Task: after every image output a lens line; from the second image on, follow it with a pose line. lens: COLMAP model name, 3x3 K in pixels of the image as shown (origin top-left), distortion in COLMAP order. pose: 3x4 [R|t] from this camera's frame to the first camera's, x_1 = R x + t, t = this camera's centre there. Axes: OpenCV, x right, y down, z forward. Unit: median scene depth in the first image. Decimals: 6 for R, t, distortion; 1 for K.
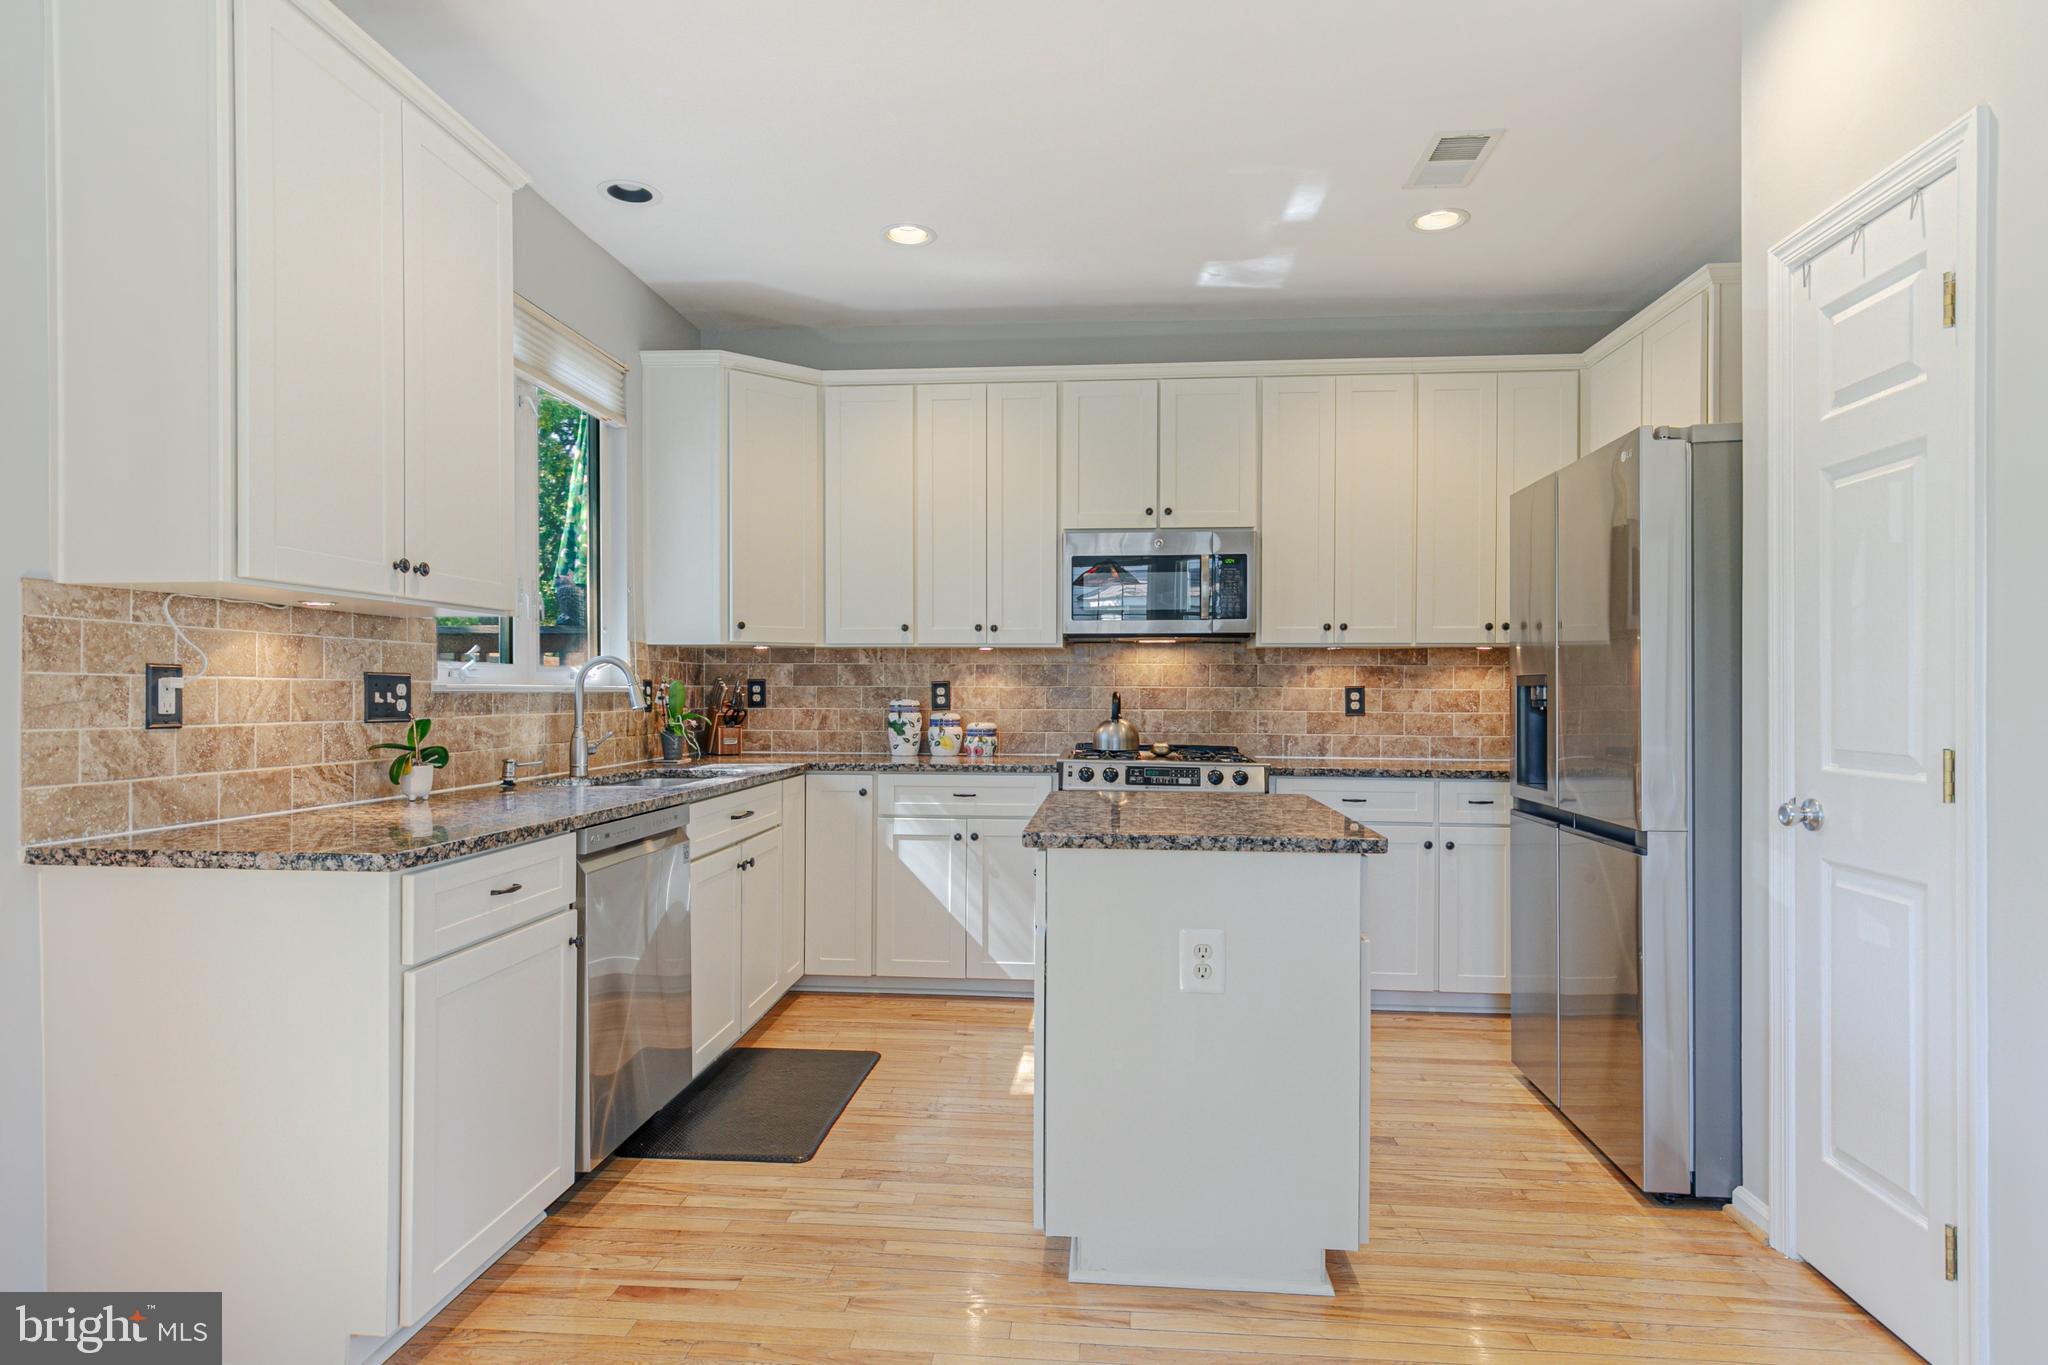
lens RADIAL K [[1126.8, 0, 1024.0], [0, 1126.8, 682.5], [0, 0, 1]] dist [0.003353, -0.000034]
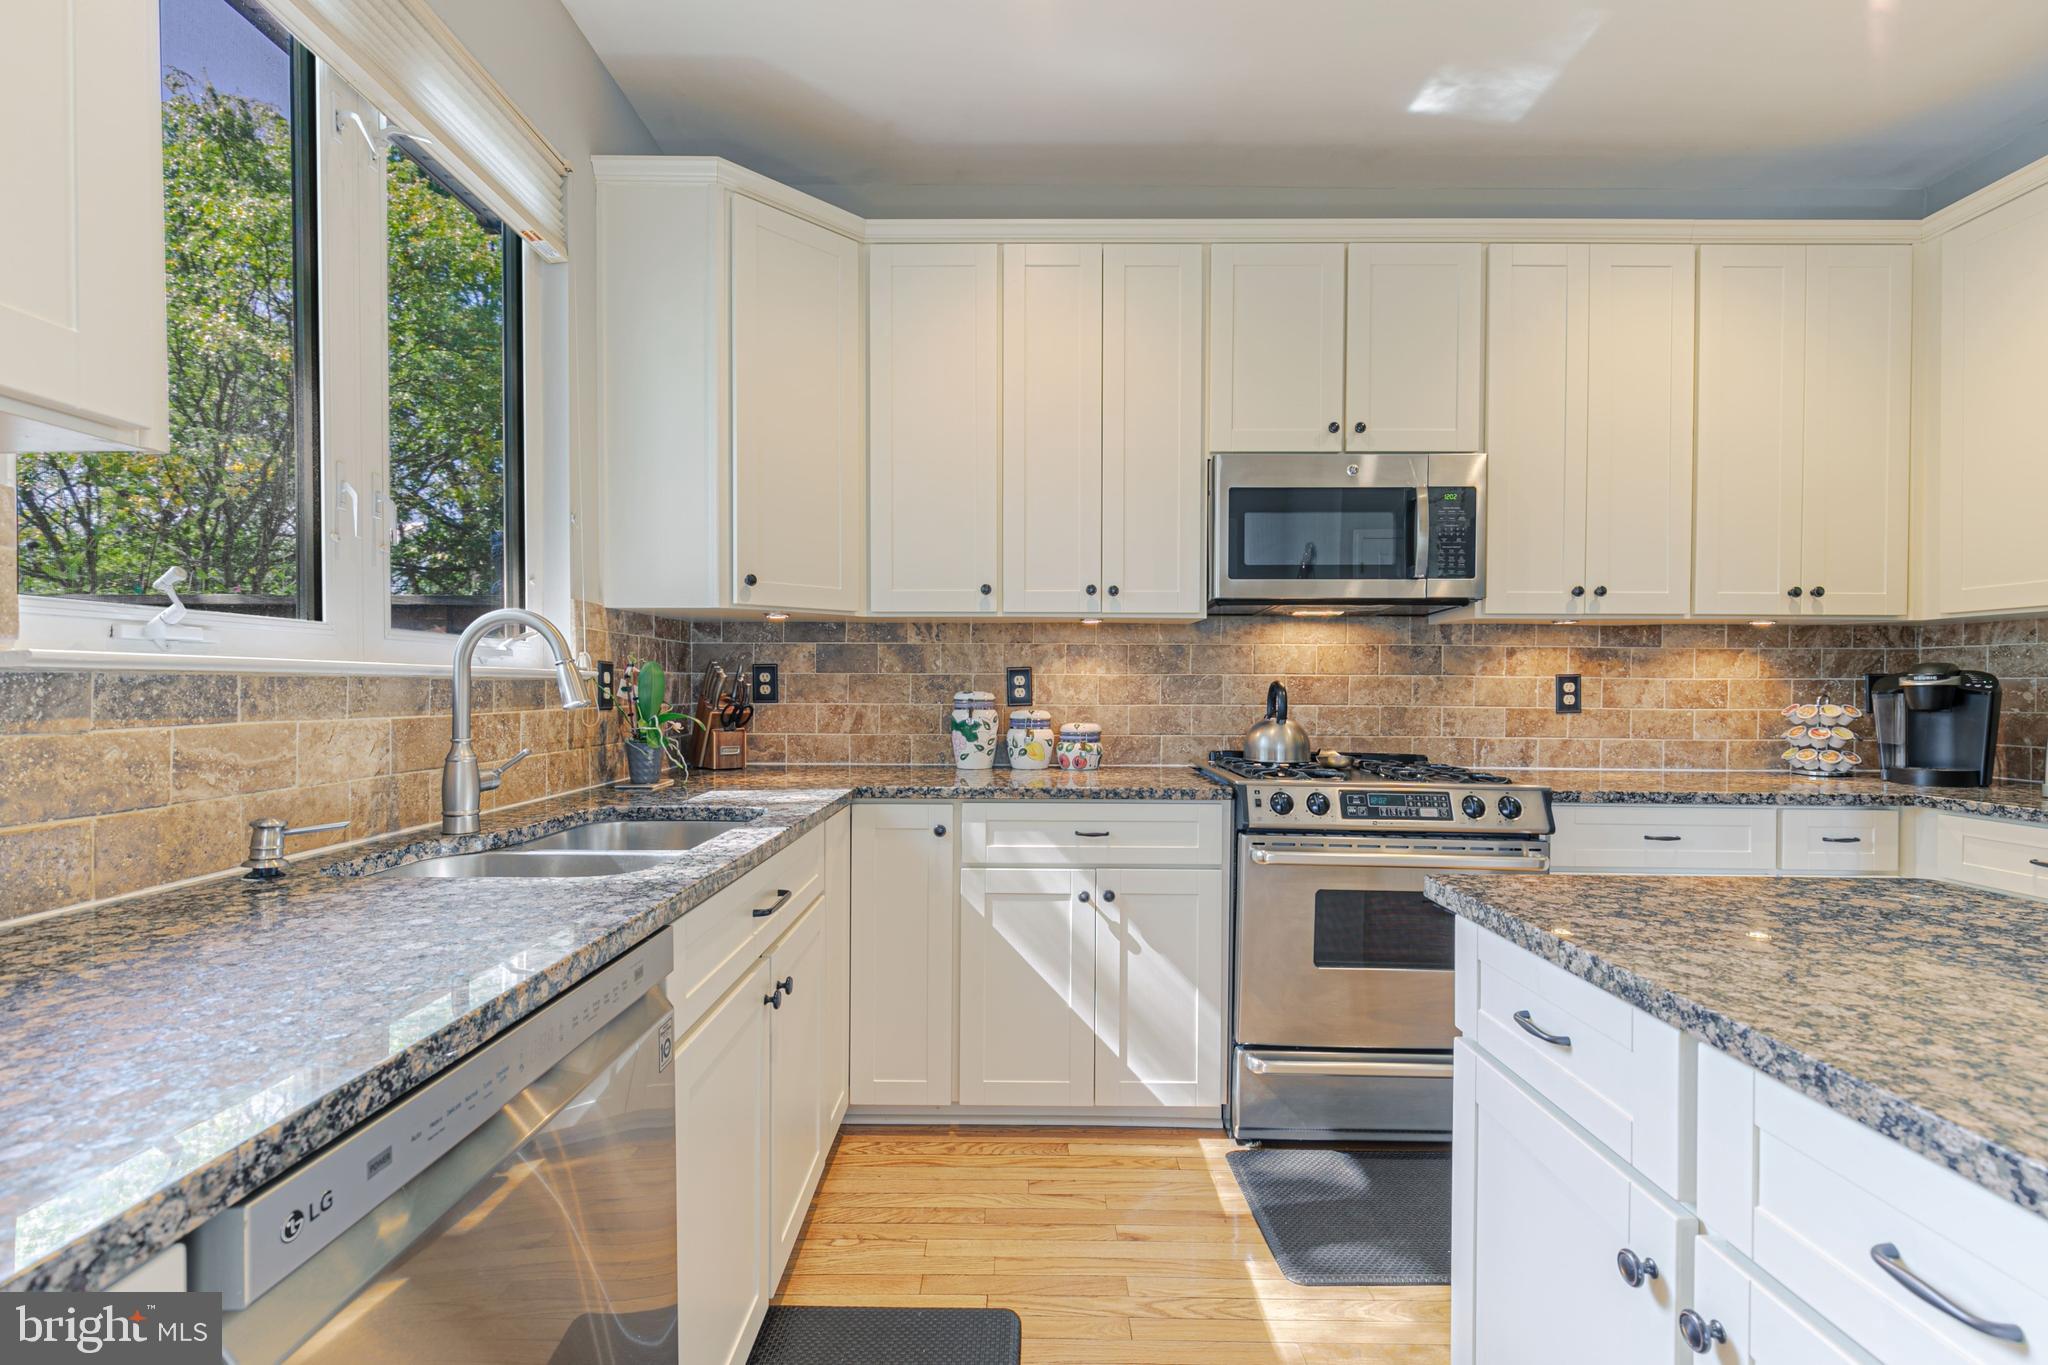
lens RADIAL K [[918.4, 0, 1024.0], [0, 918.4, 682.5], [0, 0, 1]] dist [0.003149, 0.000022]
pose [[0.996798, 0.001084, 0.079954, -0.130299], [-0.001384, 0.999992, 0.003692, 0.007513], [-0.079949, -0.003791, 0.996792, 0.435588]]
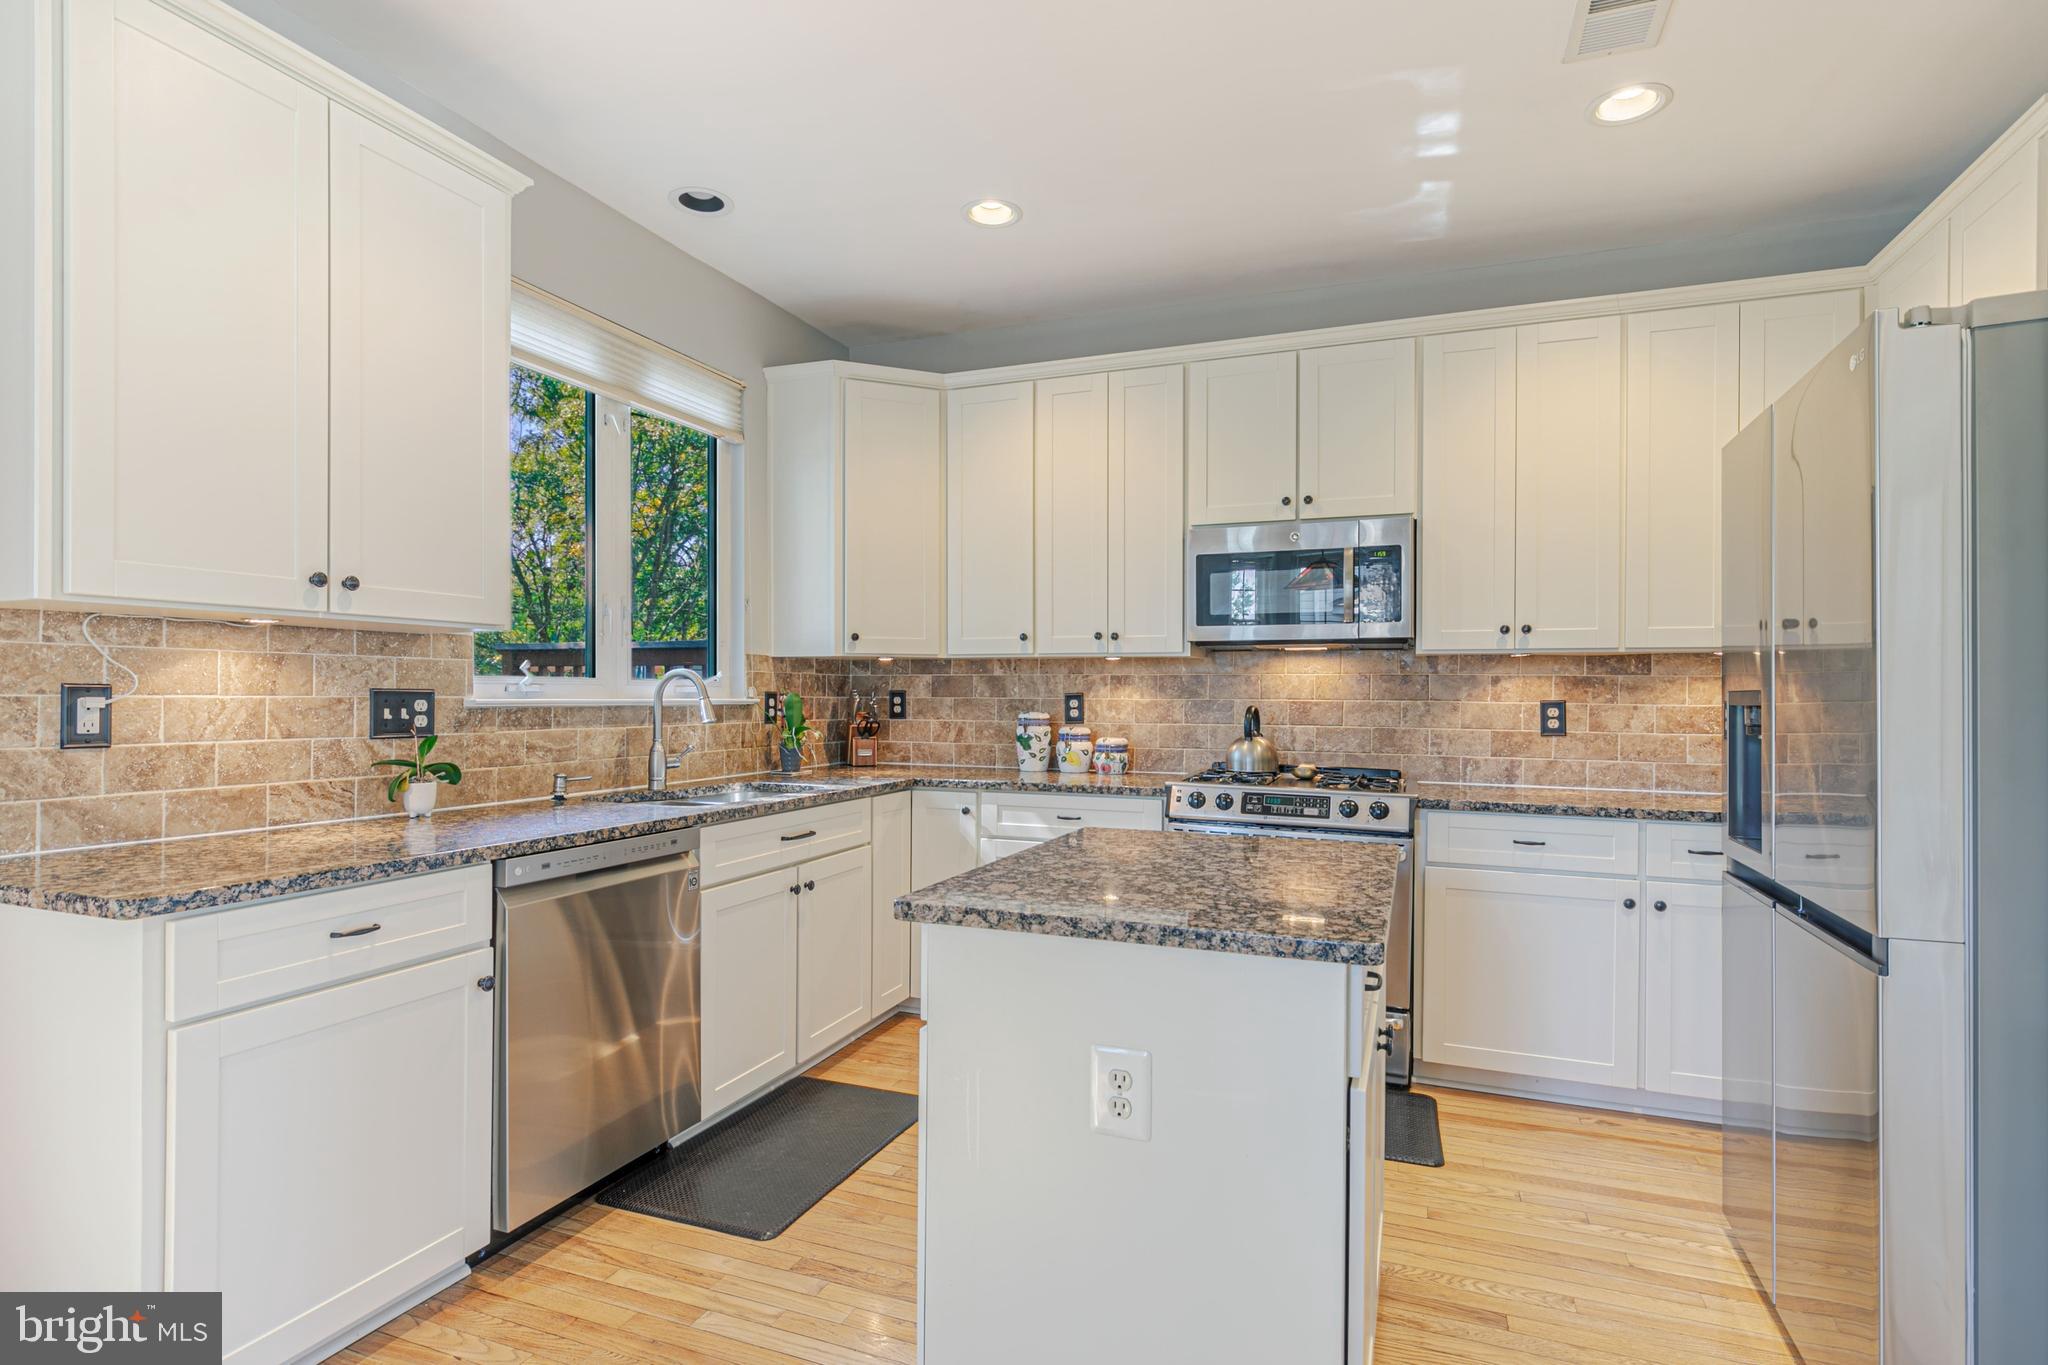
lens RADIAL K [[1032.7, 0, 1024.0], [0, 1032.7, 682.5], [0, 0, 1]] dist [-0.002172, -0.000588]
pose [[0.959620, -0.000428, -0.281299, 0.141738], [-0.000764, 0.999991, -0.004127, -0.006885], [0.281298, 0.004175, 0.959611, 0.170369]]
